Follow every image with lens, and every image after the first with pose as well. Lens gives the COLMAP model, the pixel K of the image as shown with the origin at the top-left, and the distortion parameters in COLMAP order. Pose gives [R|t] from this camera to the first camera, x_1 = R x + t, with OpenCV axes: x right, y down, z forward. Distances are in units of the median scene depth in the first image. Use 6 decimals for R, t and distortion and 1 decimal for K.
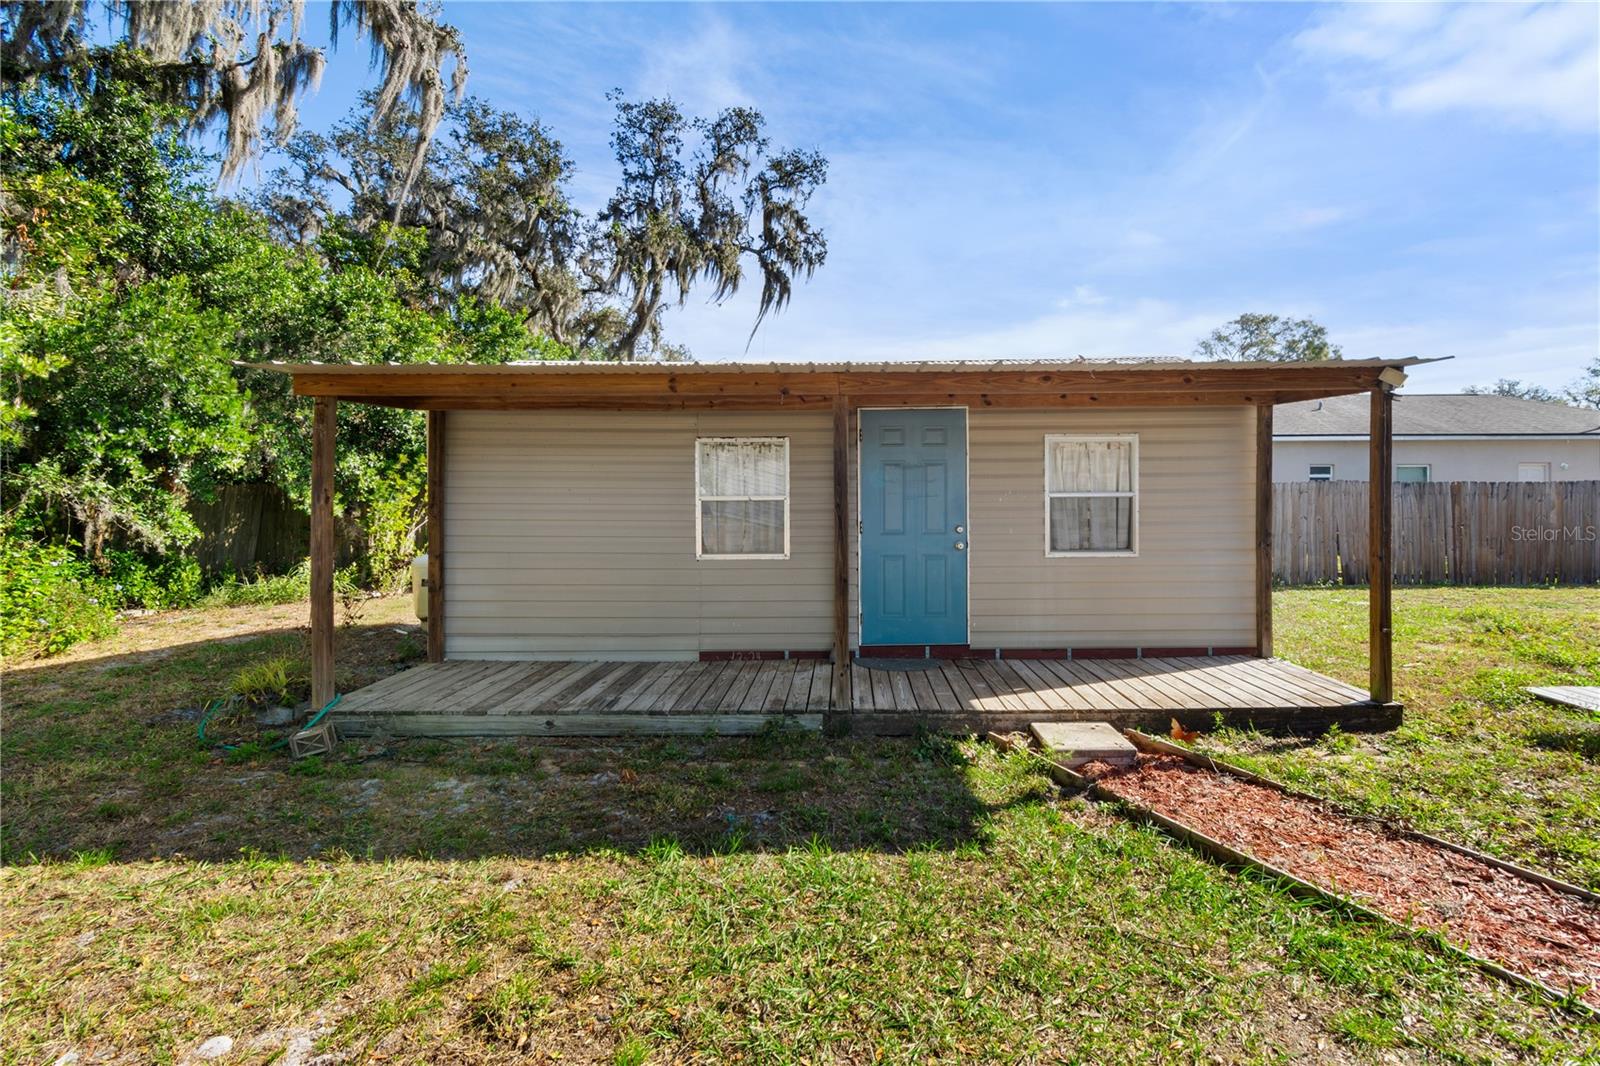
lens RADIAL K [[743.8, 0, 788.0], [0, 743.8, 493.3], [0, 0, 1]] dist [-0.001307, 0.000633]
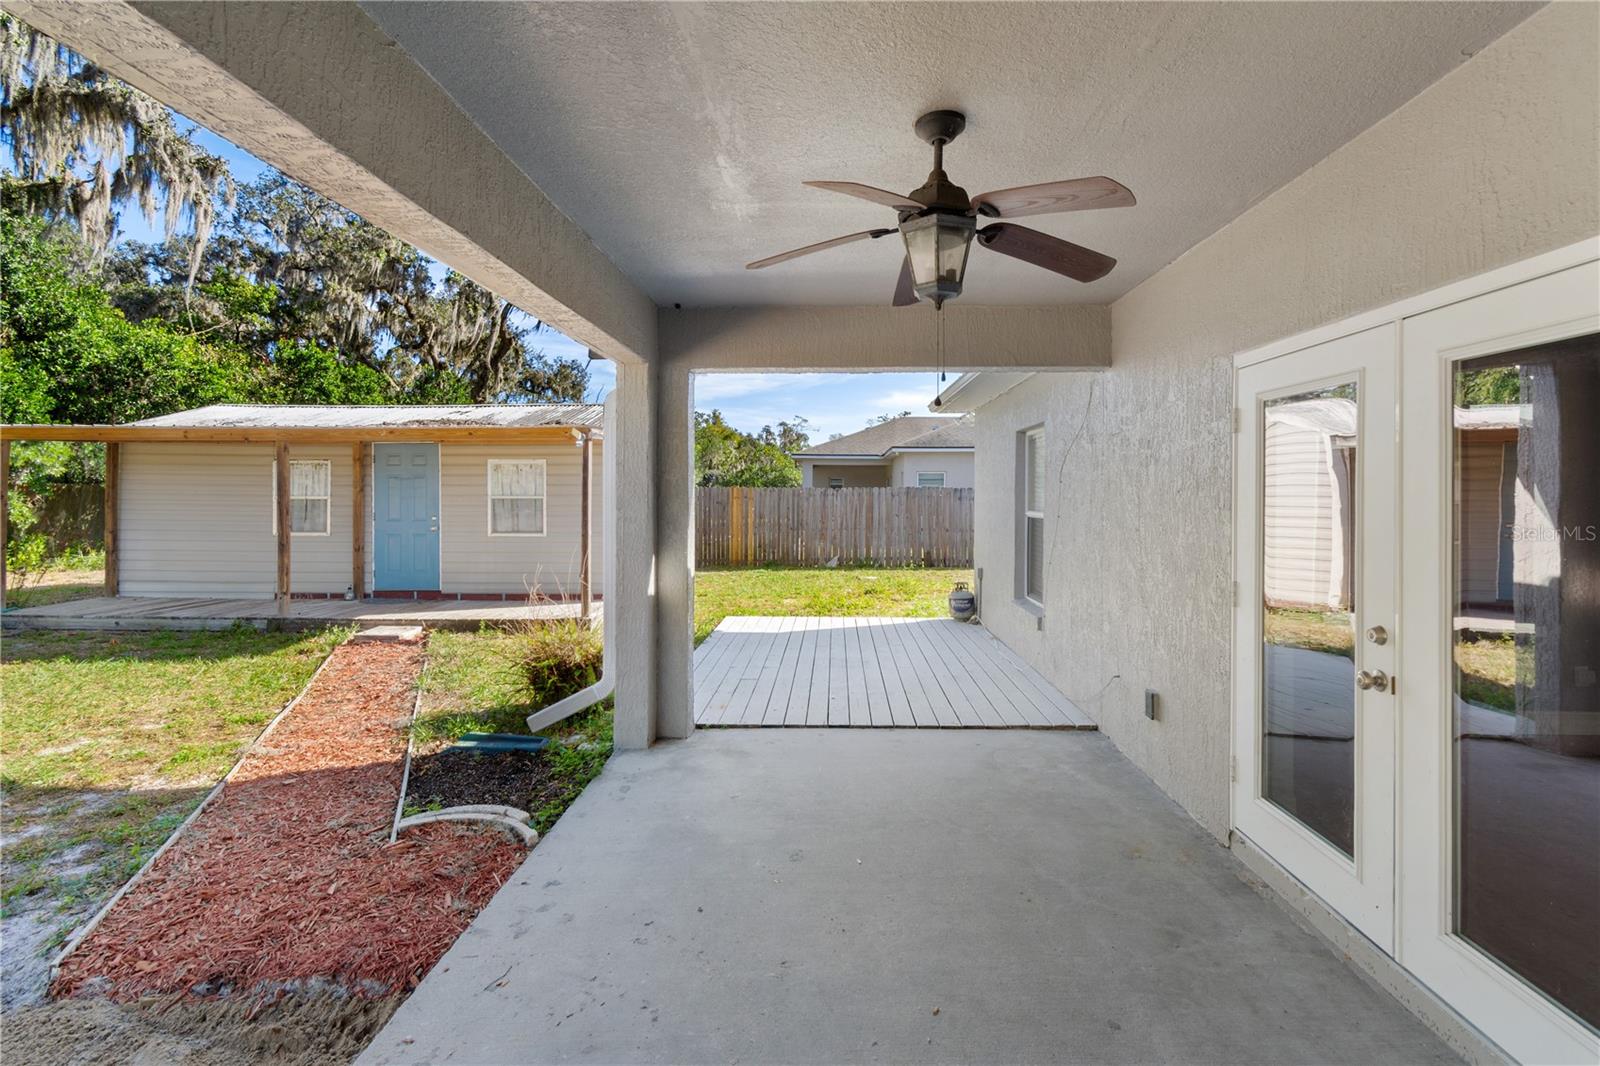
lens RADIAL K [[749.0, 0, 794.8], [0, 749.0, 488.5], [0, 0, 1]] dist [0.001194, -0.000760]
pose [[0.999368, 0.006239, -0.035001, 0.739640], [-0.006282, 0.999980, -0.001106, -0.013021], [0.034993, 0.001325, 0.999387, -0.405146]]
